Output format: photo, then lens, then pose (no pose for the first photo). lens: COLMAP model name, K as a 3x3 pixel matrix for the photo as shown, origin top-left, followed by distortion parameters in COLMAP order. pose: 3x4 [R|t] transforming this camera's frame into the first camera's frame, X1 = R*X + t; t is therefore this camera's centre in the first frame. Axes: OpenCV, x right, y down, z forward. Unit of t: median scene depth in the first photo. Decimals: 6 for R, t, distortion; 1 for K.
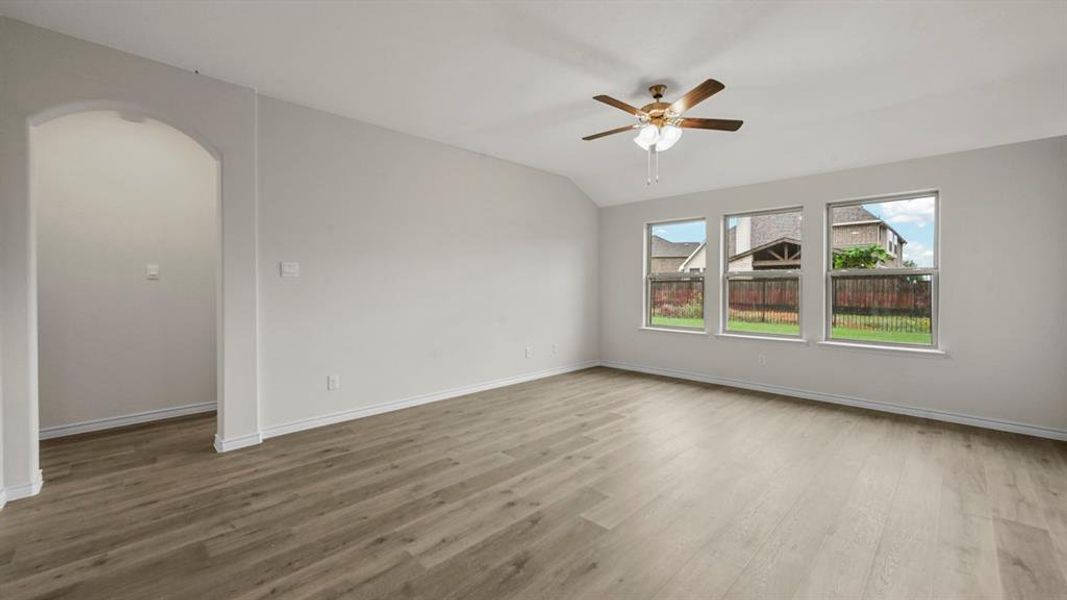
lens RADIAL K [[421.9, 0, 532.4], [0, 421.9, 296.7], [0, 0, 1]] dist [0.001322, 0.000111]
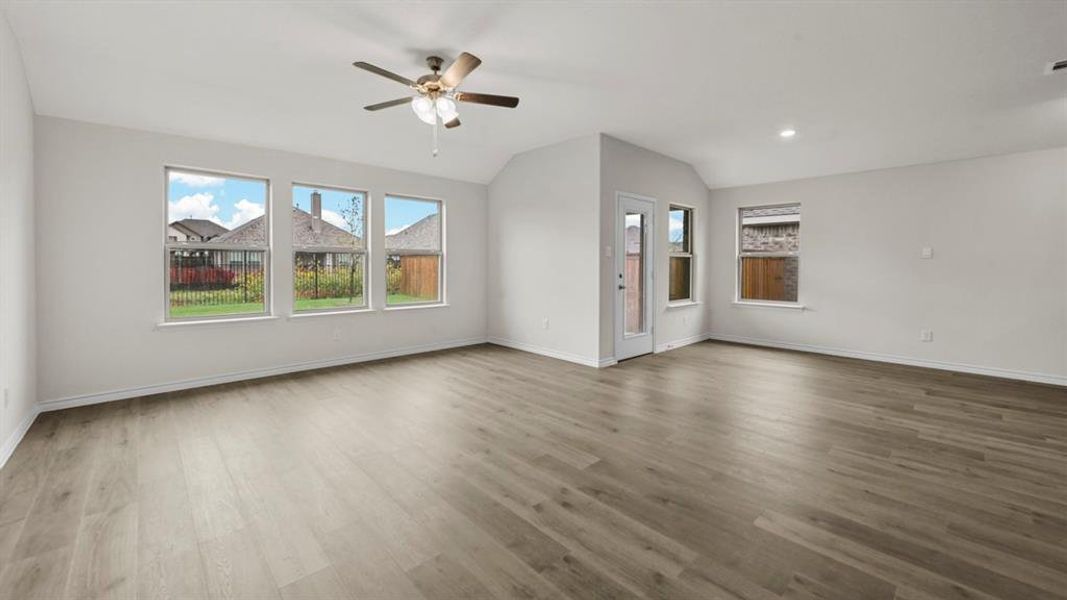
lens RADIAL K [[420.9, 0, 532.9], [0, 420.9, 265.2], [0, 0, 1]] dist [-0.001443, 0.000268]
pose [[0.023191, -0.005243, 0.999717, -0.828692], [0.021599, 0.999755, 0.004743, -0.017551], [-0.999498, 0.021483, 0.023299, 0.917097]]
